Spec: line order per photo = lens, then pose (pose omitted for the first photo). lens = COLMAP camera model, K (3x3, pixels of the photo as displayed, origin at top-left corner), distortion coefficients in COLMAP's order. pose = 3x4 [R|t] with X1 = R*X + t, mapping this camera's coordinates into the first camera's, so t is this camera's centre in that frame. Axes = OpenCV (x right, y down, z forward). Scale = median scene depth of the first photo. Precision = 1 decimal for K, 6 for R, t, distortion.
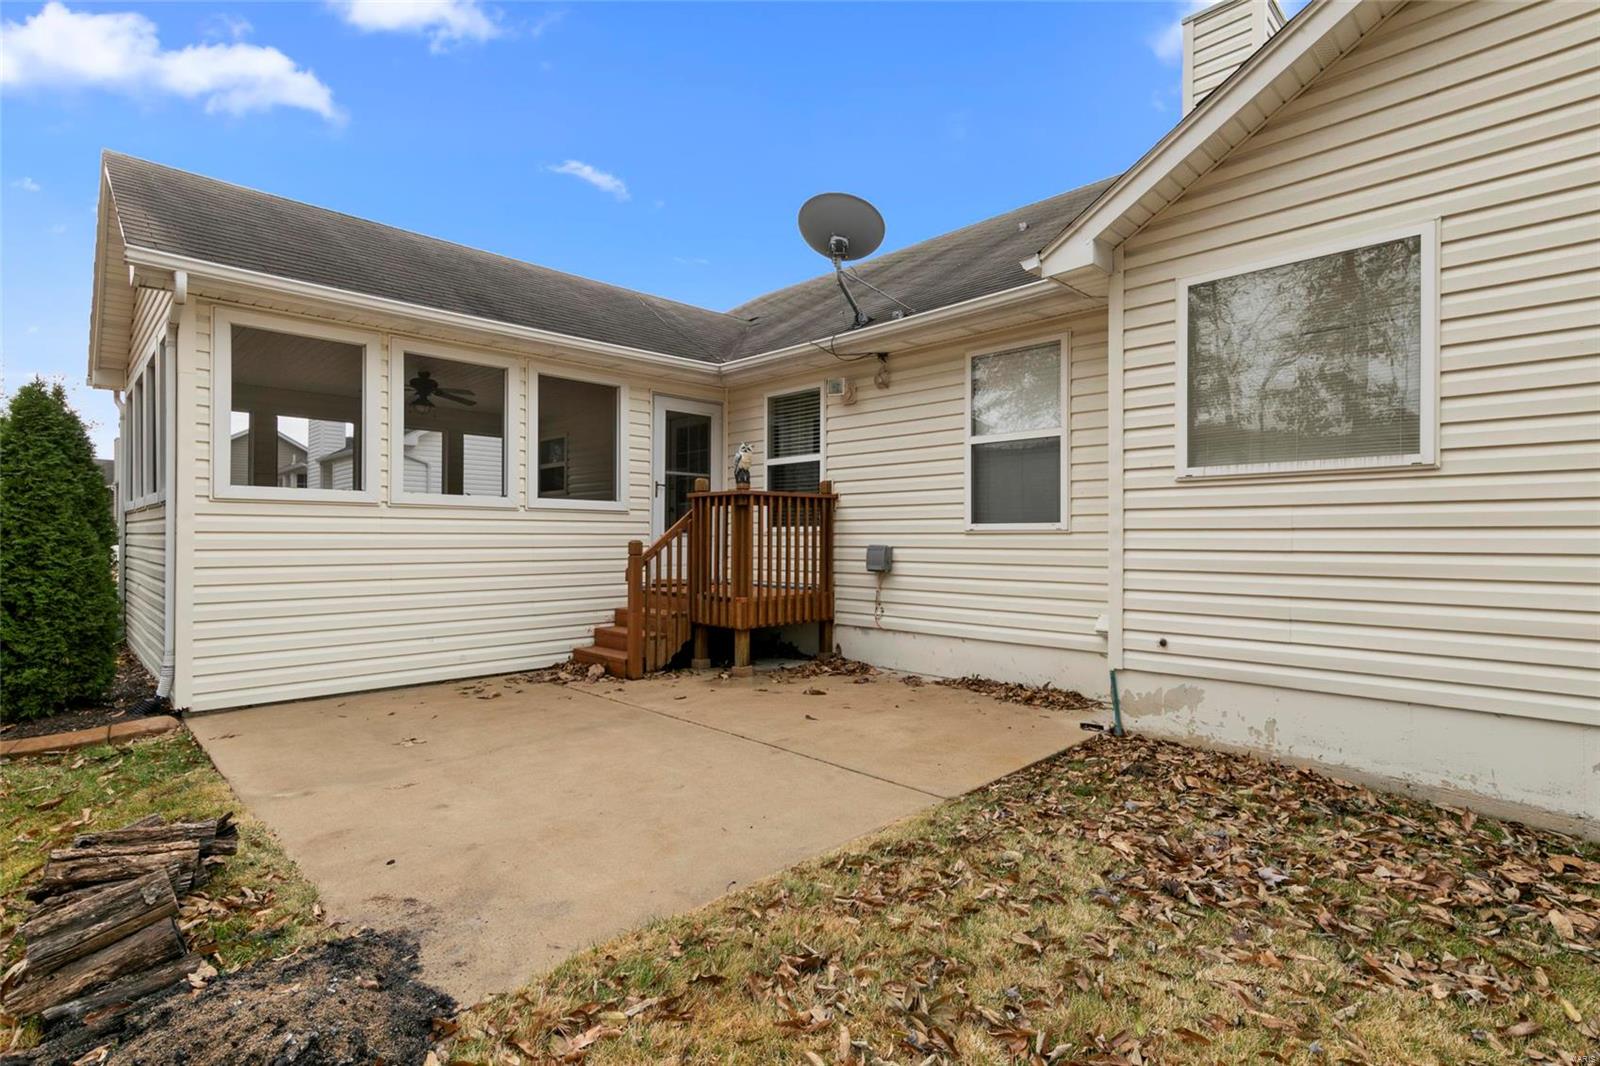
lens RADIAL K [[761.0, 0, 808.3], [0, 761.0, 537.1], [0, 0, 1]] dist [0.000928, 0.000057]
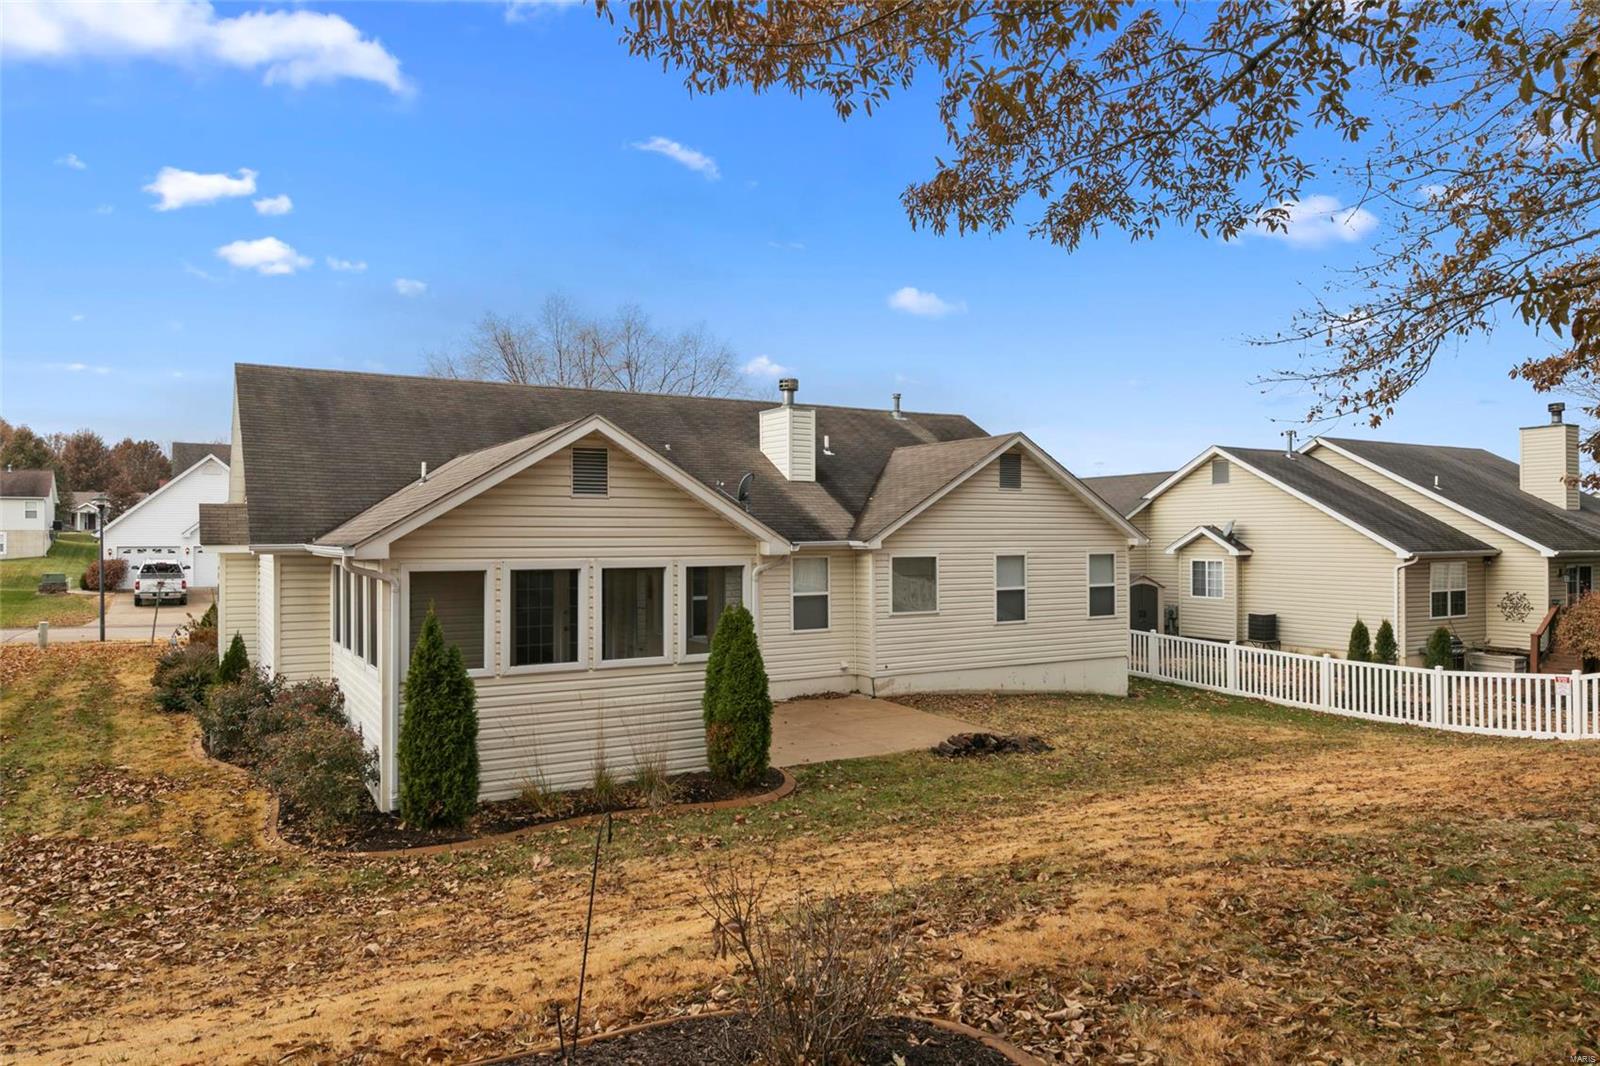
lens RADIAL K [[1075.1, 0, 801.2], [0, 1075.1, 531.8], [0, 0, 1]] dist [0.000069, -0.000715]
pose [[0.238926, 0.000238, 0.971038, -2.685061], [0.002703, 0.999996, -0.000910, -0.284304], [-0.971034, 0.002842, 0.238924, 0.176196]]
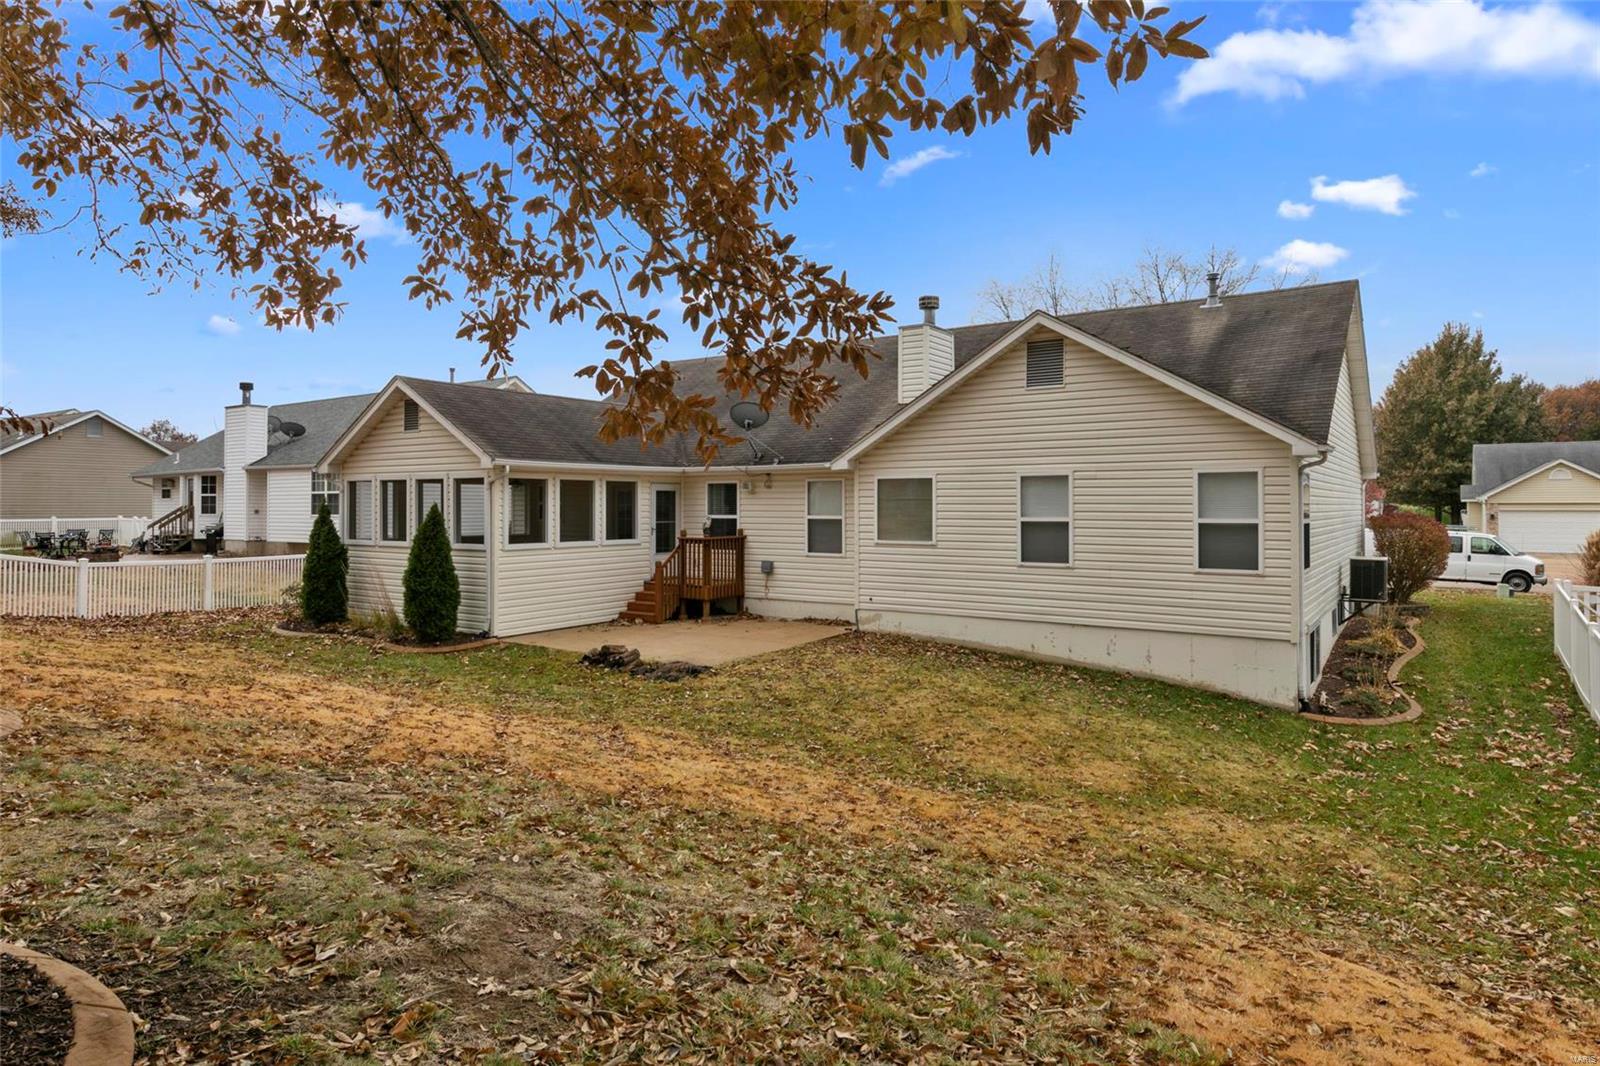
lens RADIAL K [[940.6, 0, 786.4], [0, 940.6, 496.9], [0, 0, 1]] dist [0.000208, 0.000400]
pose [[0.985077, -0.004243, 0.172064, -0.314847], [0.005100, 0.999977, -0.004539, -0.158799], [-0.172040, 0.005349, 0.985075, -1.666361]]
